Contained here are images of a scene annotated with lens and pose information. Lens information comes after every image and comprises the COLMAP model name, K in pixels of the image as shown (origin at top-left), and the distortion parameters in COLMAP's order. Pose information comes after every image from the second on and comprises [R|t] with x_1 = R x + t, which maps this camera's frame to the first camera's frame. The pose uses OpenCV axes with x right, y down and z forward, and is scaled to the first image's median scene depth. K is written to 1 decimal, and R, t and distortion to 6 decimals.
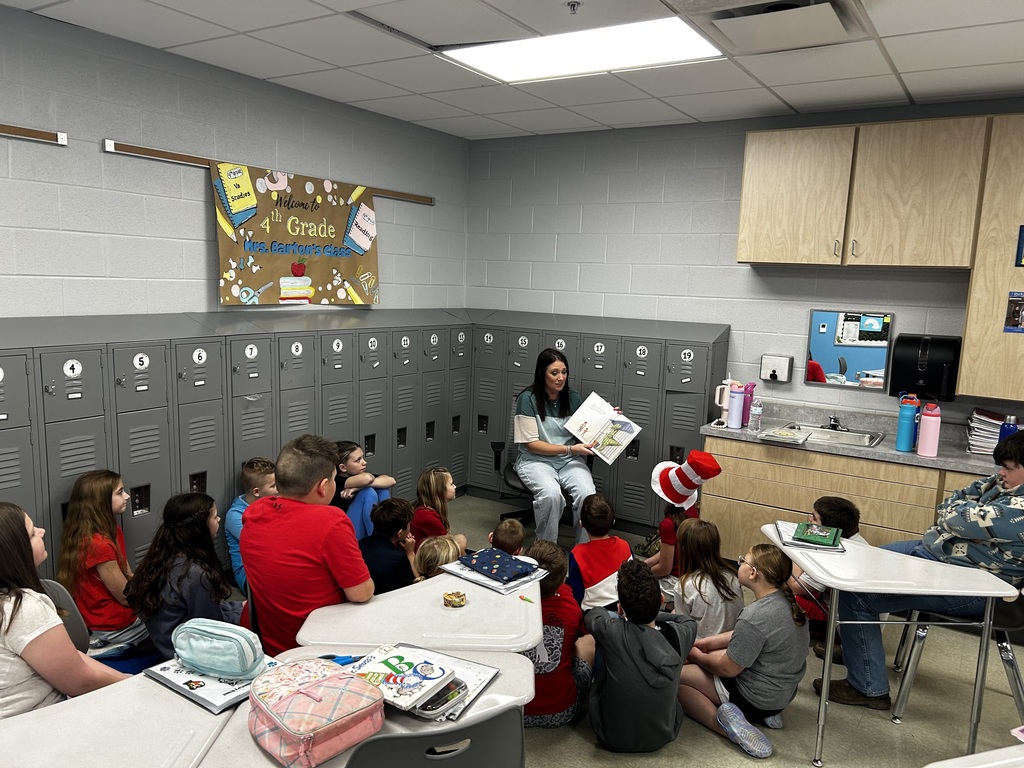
lens RADIAL K [[769.2, 0, 509.6], [0, 769.2, 387.6], [0, 0, 1]] dist [0.040680, -0.050433]
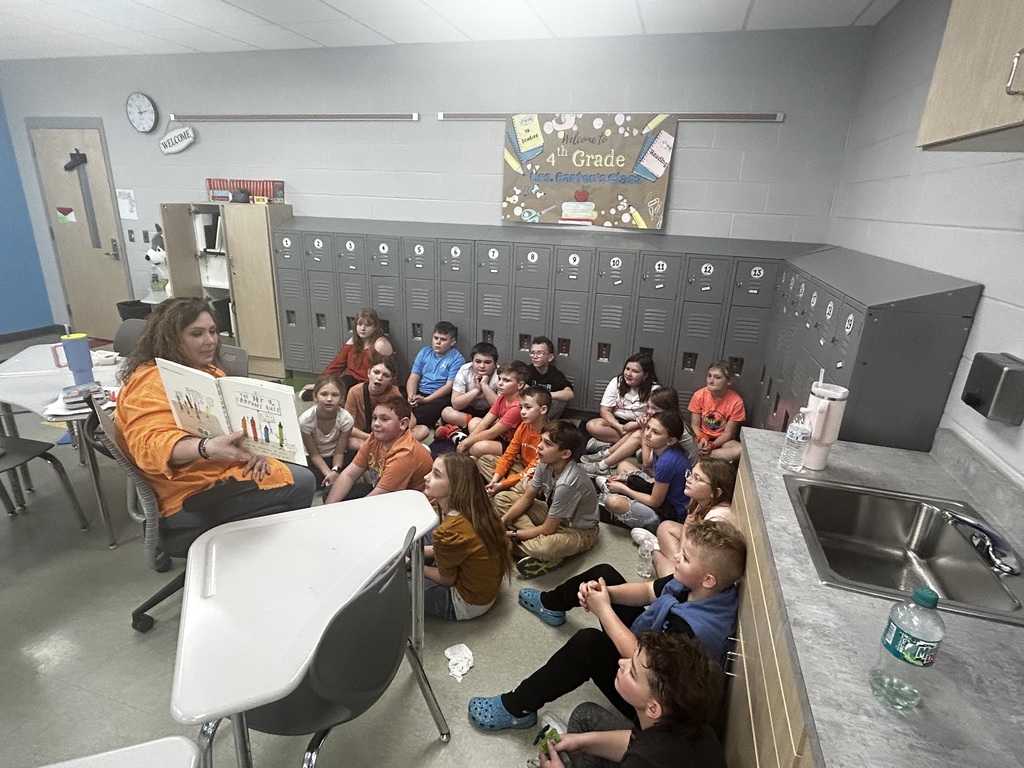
lens RADIAL K [[536.7, 0, 506.9], [0, 536.7, 377.8], [0, 0, 1]] dist [0.006106, -0.000631]
pose [[0.282717, 0.287181, -0.915204, 0.602430], [-0.159962, 0.954884, 0.250218, -0.074740], [0.945771, 0.075657, 0.315900, 0.677979]]
